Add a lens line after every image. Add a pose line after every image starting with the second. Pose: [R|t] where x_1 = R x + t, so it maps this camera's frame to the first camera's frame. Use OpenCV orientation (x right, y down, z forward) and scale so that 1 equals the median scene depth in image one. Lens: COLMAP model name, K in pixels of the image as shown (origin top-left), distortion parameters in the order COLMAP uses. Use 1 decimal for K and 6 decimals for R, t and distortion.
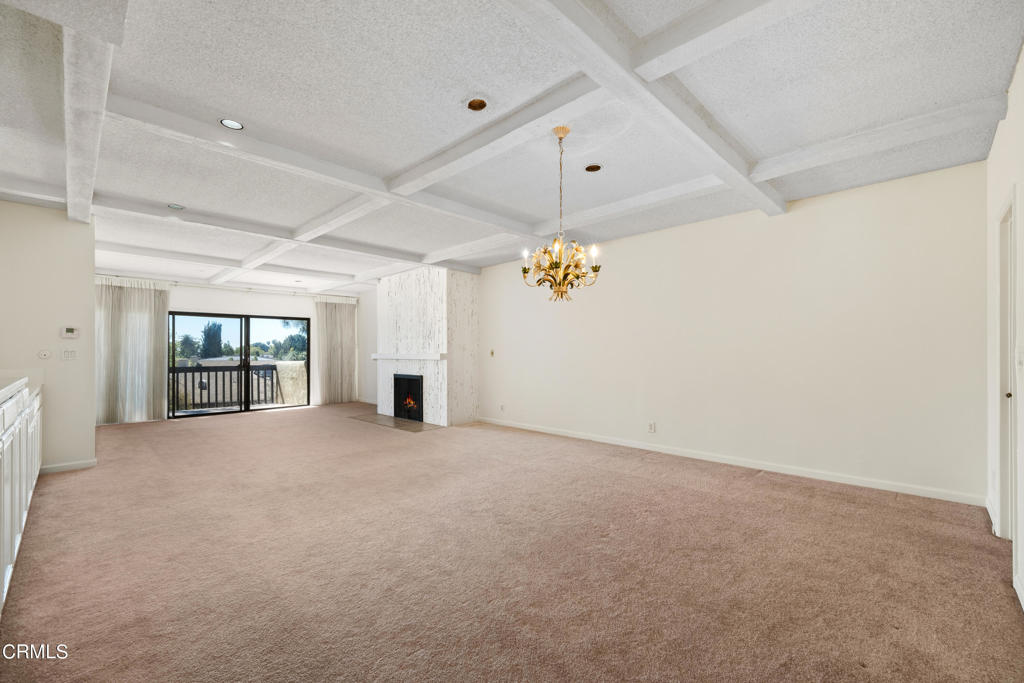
lens RADIAL K [[427.6, 0, 513.6], [0, 427.6, 348.6], [0, 0, 1]] dist [0.001625, 0.000005]
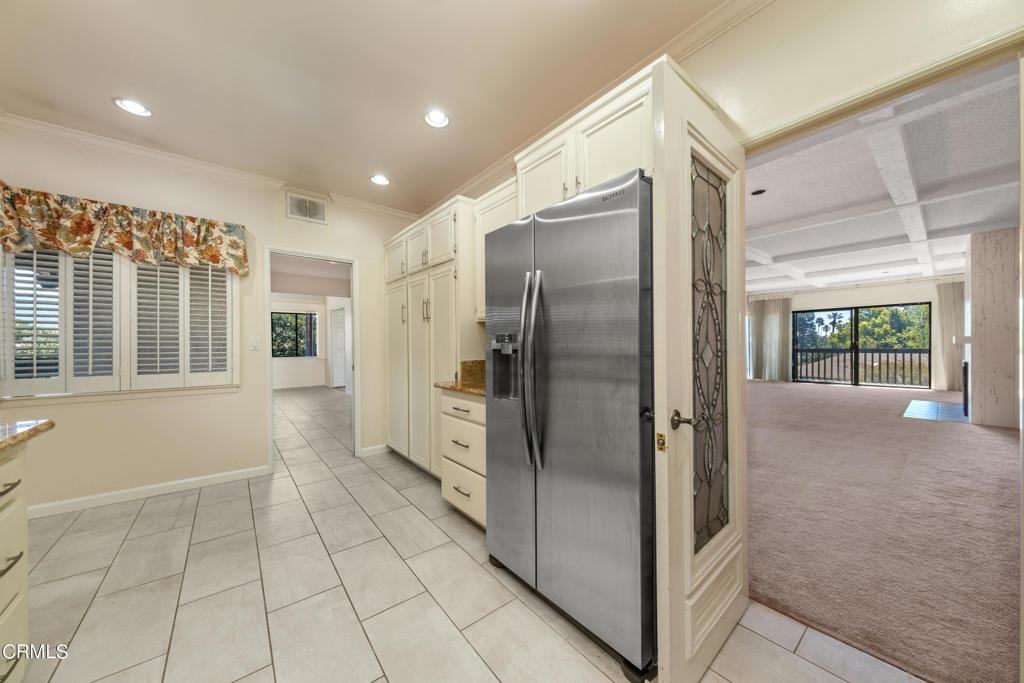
lens RADIAL K [[349.7, 0, 513.4], [0, 349.7, 347.2], [0, 0, 1]] dist [-0.001403, -0.000218]
pose [[-0.110666, 0.008675, -0.993820, 0.534094], [0.022714, 0.999723, 0.006197, 0.009529], [0.993598, -0.021888, -0.110832, 0.155456]]
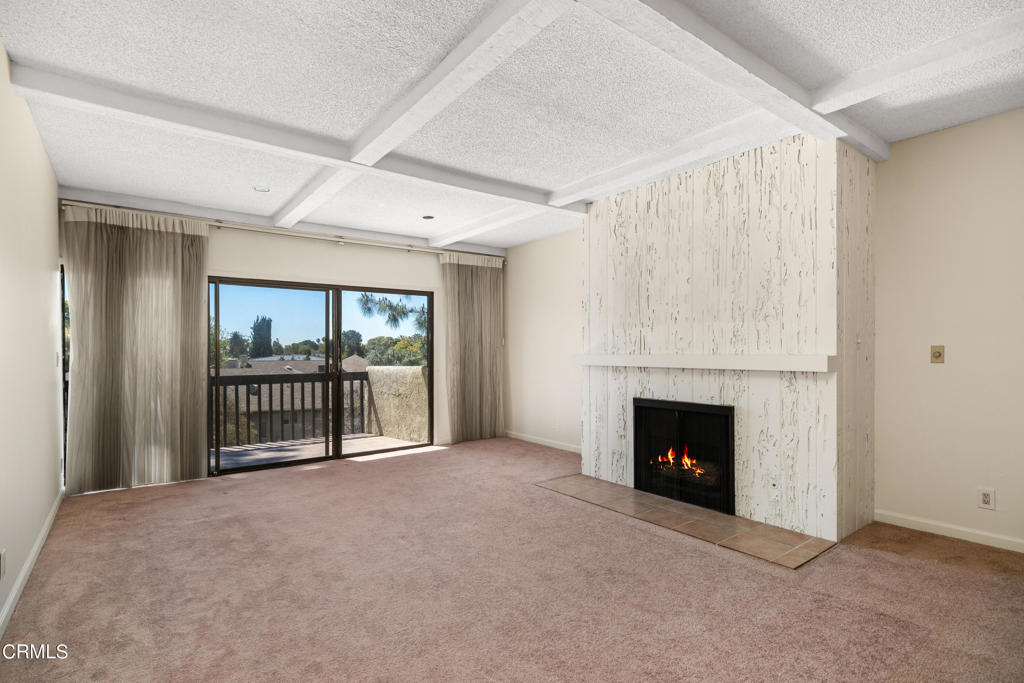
lens RADIAL K [[507.3, 0, 512.4], [0, 507.3, 352.7], [0, 0, 1]] dist [0.002283, -0.000657]
pose [[0.988229, -0.000487, -0.152979, -0.333013], [0.002483, 0.999914, 0.012856, 0.001626], [0.152960, -0.013085, 0.988146, 0.432518]]
